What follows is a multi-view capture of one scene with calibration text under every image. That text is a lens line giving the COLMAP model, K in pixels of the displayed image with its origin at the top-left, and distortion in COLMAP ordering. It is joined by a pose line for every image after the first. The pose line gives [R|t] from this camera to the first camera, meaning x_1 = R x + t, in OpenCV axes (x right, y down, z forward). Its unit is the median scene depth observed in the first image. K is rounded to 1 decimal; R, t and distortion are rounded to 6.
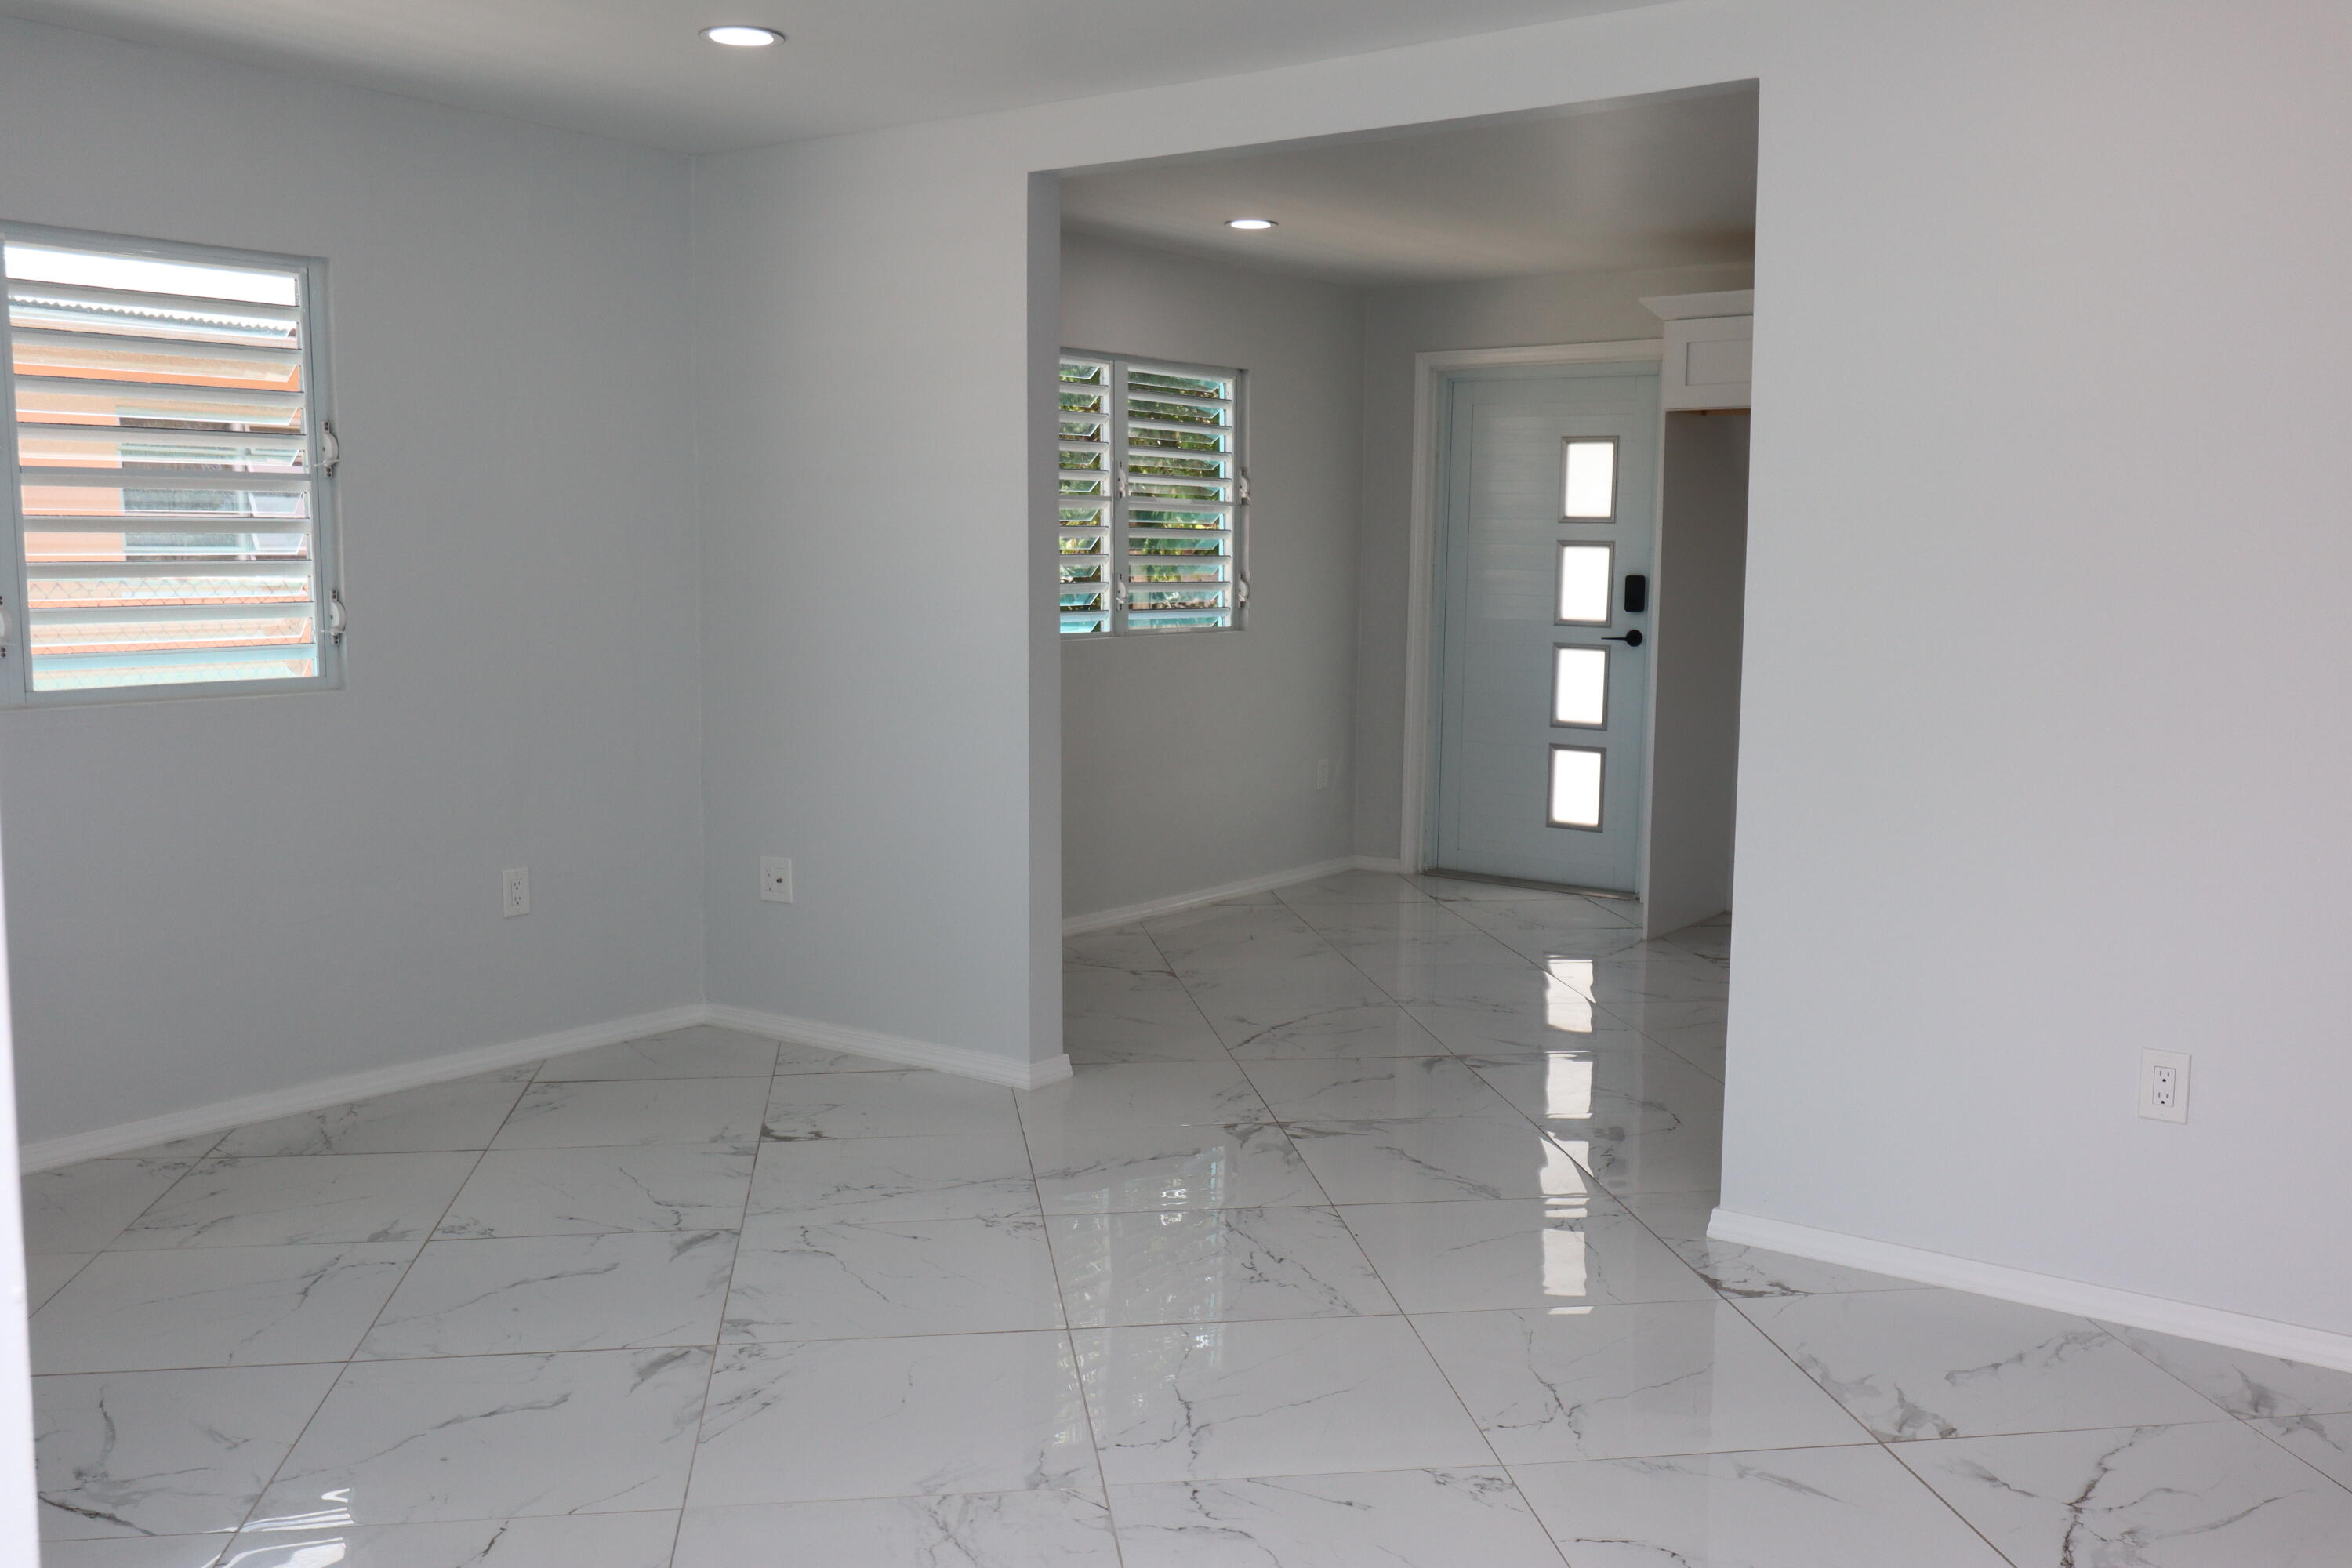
lens RADIAL K [[2064.0, 0, 1165.8], [0, 2064.0, 780.4], [0, 0, 1]] dist [-0.004959, 0.002490]
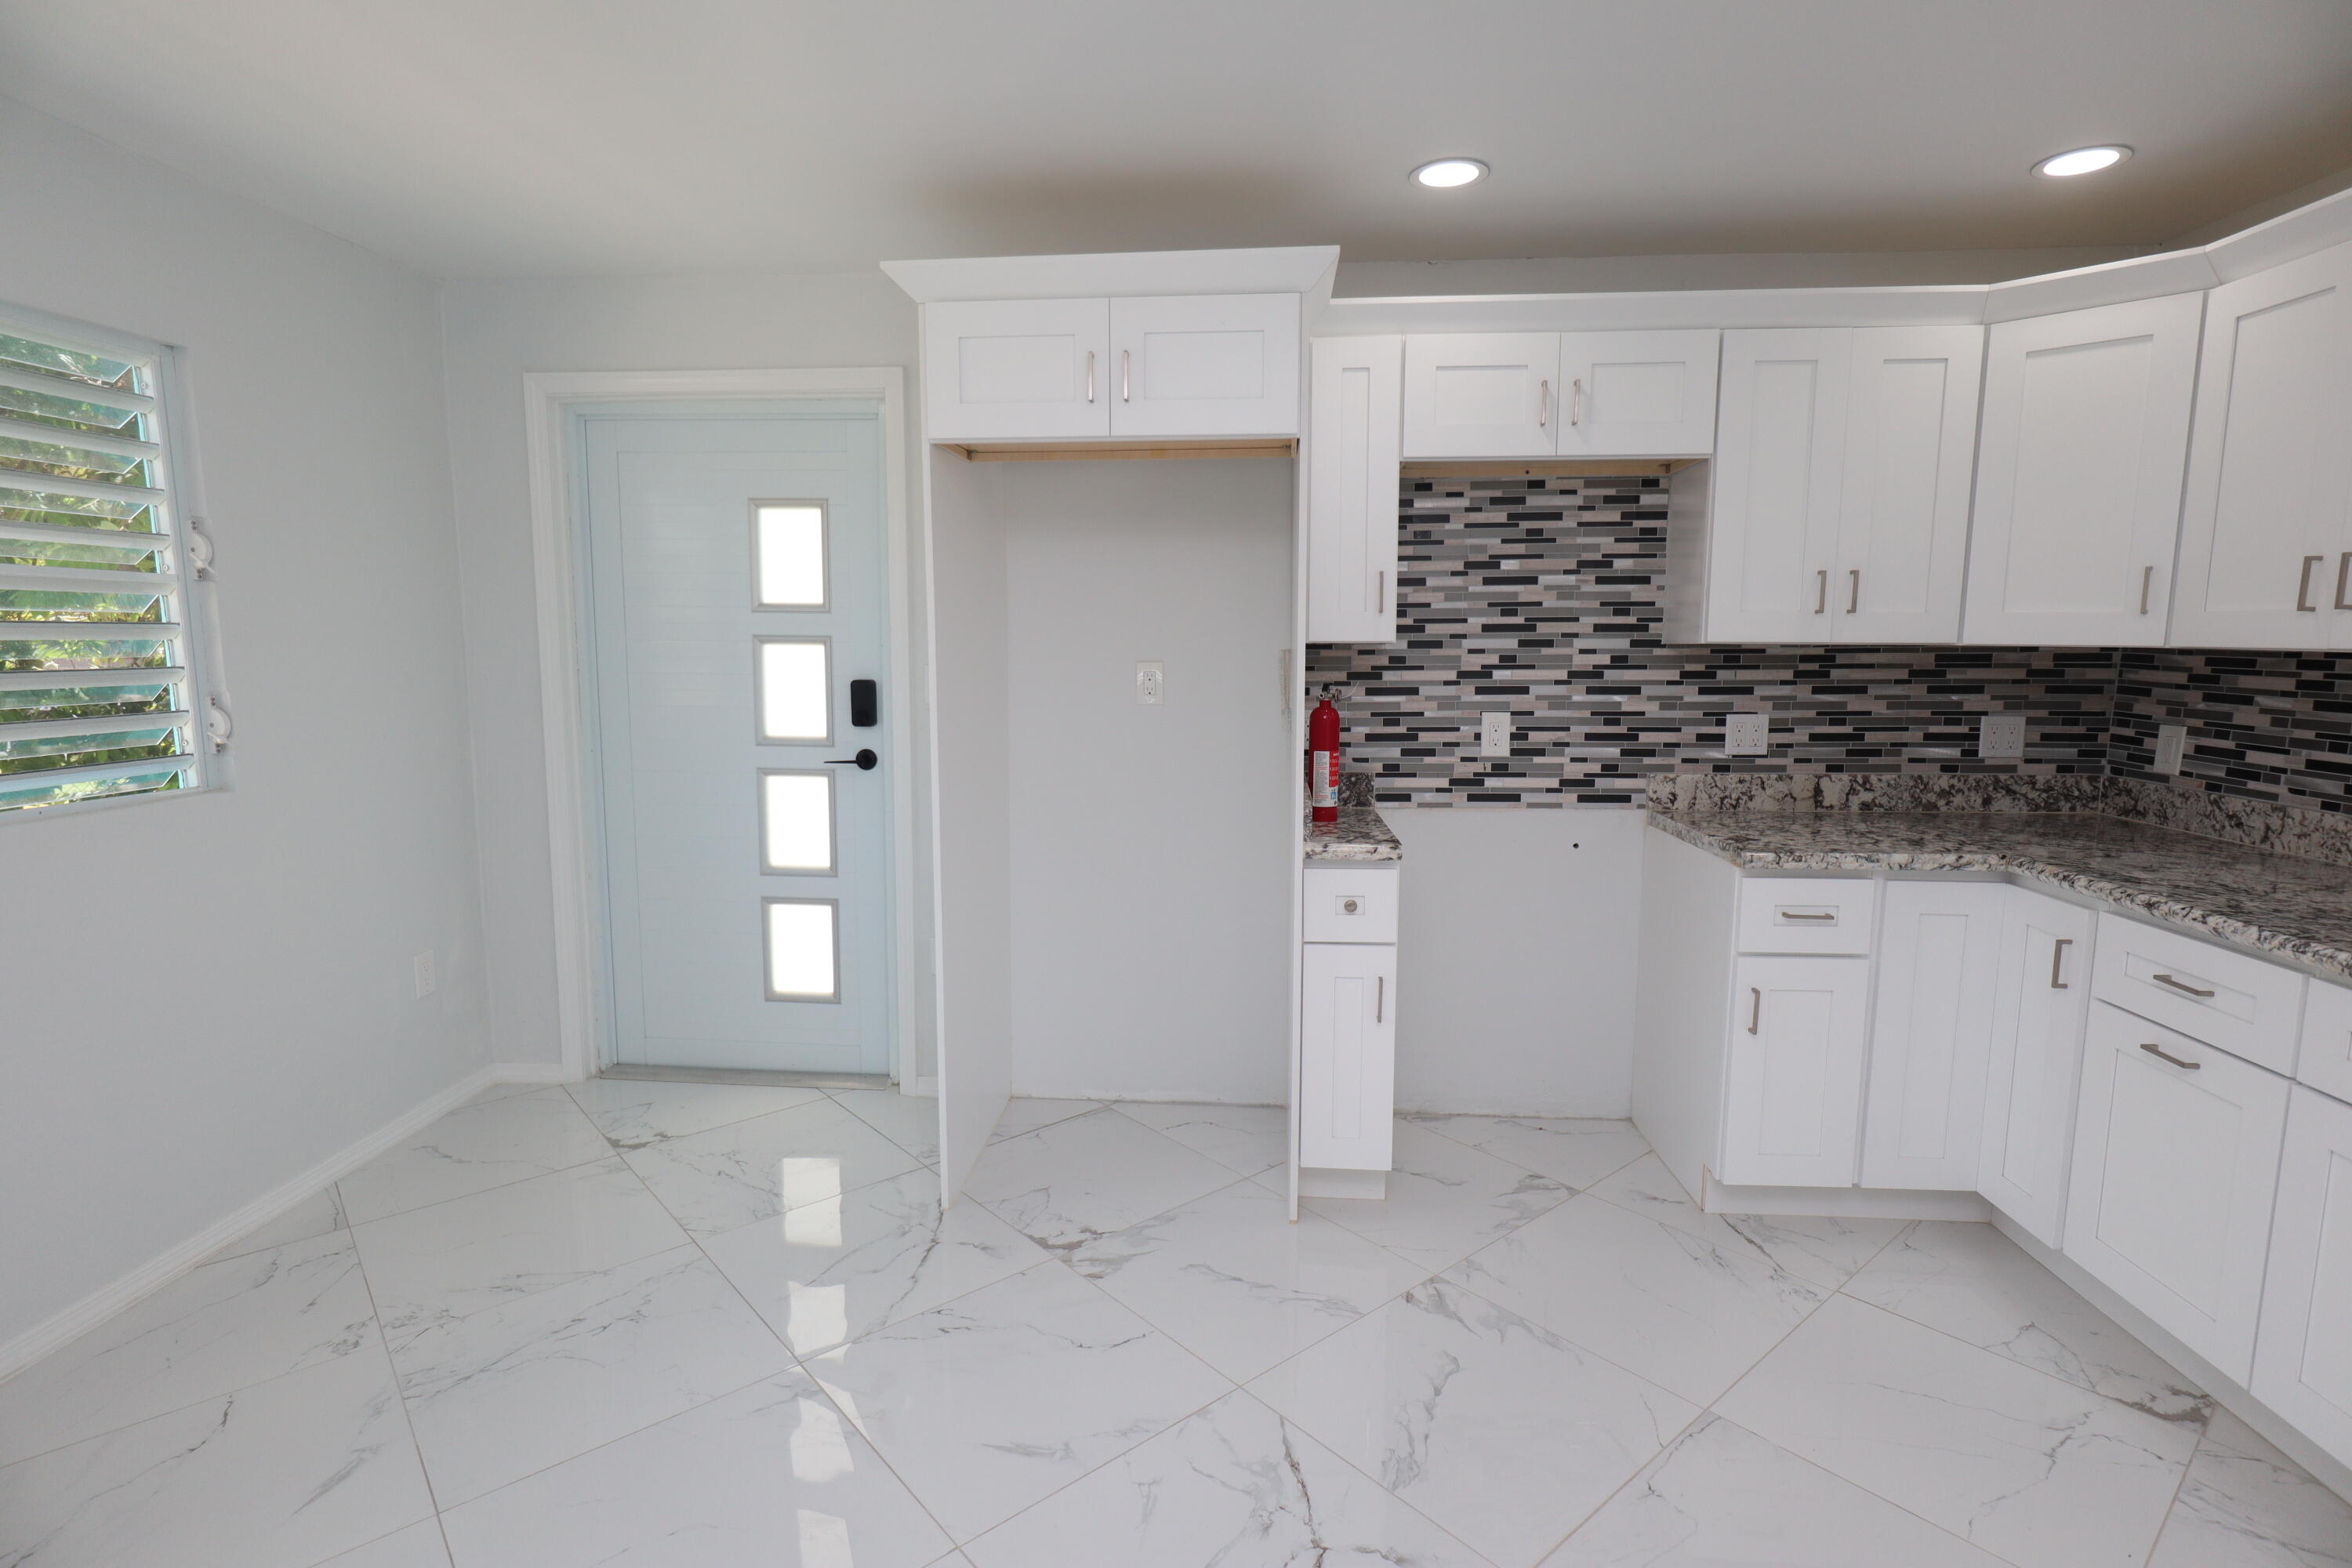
lens RADIAL K [[1166.1, 0, 1176.4], [0, 1166.1, 780.1], [0, 0, 1]] dist [-0.004366, 0.002456]
pose [[0.839926, -0.075621, 0.537407, 0.130548], [0.067013, 0.997118, 0.035574, -0.103188], [-0.538548, 0.006134, 0.842572, 0.841898]]
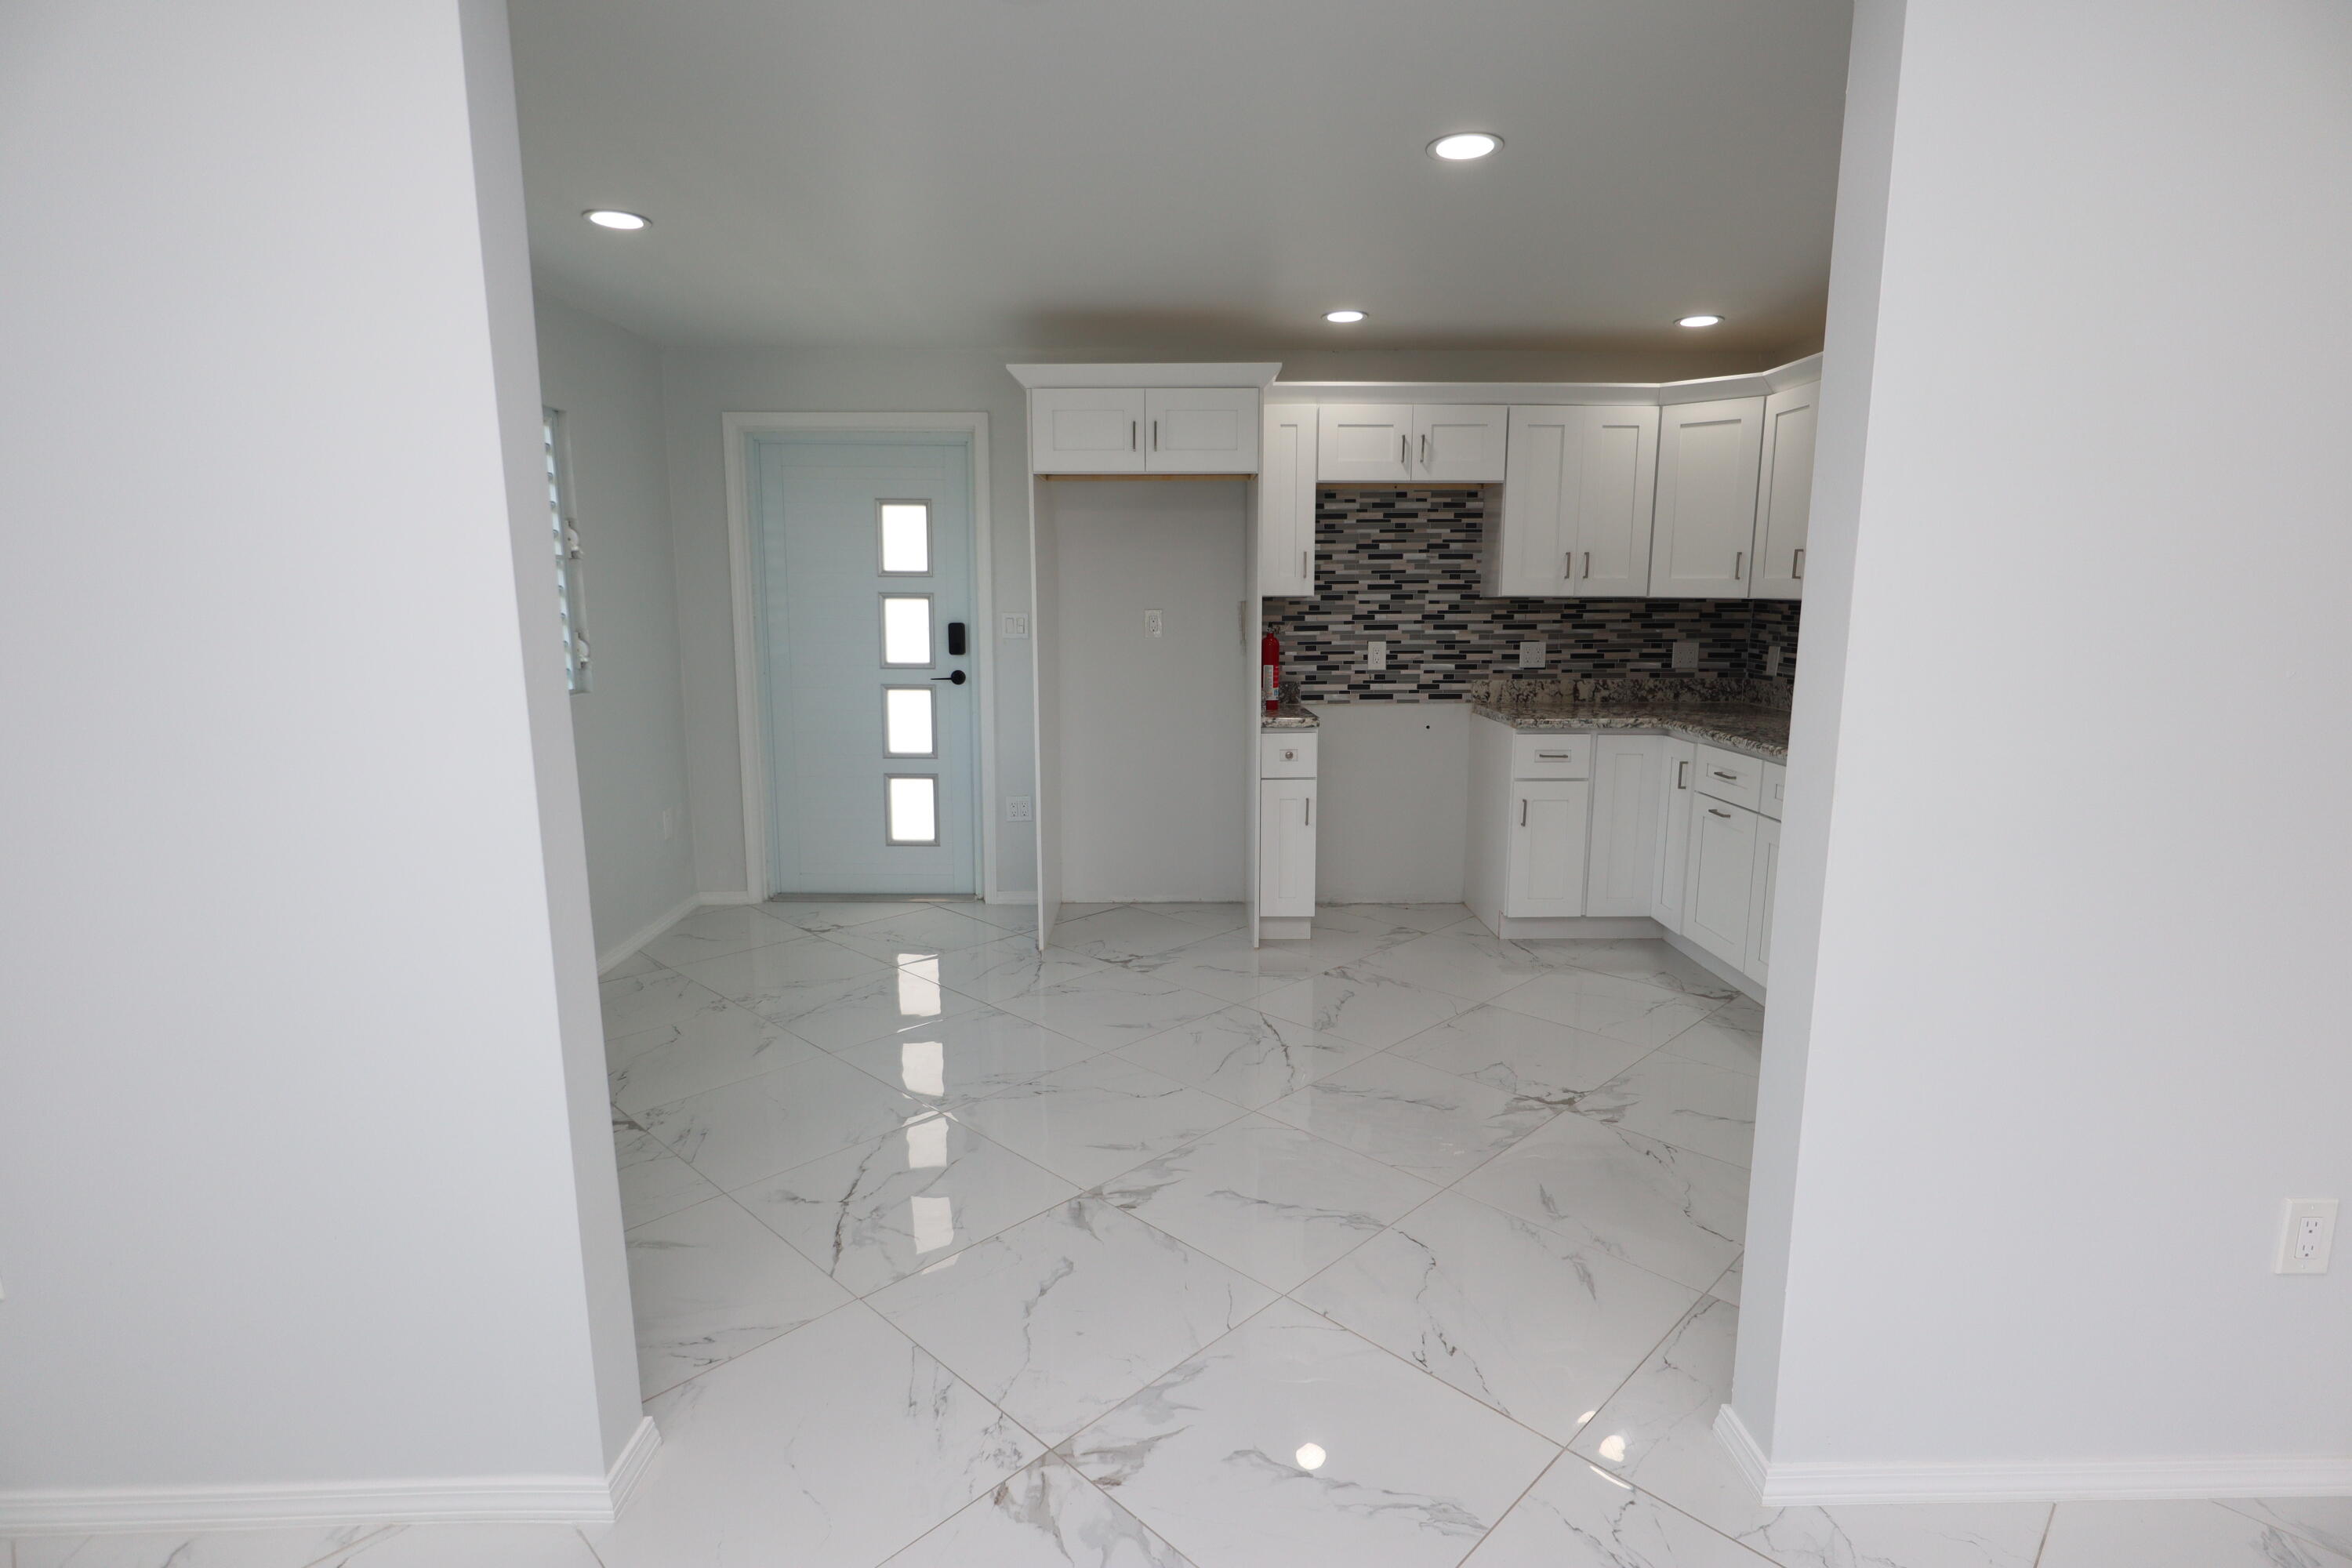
lens RADIAL K [[1170.5, 0, 1179.4], [0, 1170.5, 788.8], [0, 0, 1]] dist [-0.012299, 0.000369]
pose [[0.790993, -0.111034, 0.601666, -0.112729], [0.075580, 0.993595, 0.083999, -0.078648], [-0.607139, -0.020969, 0.794319, 0.603809]]
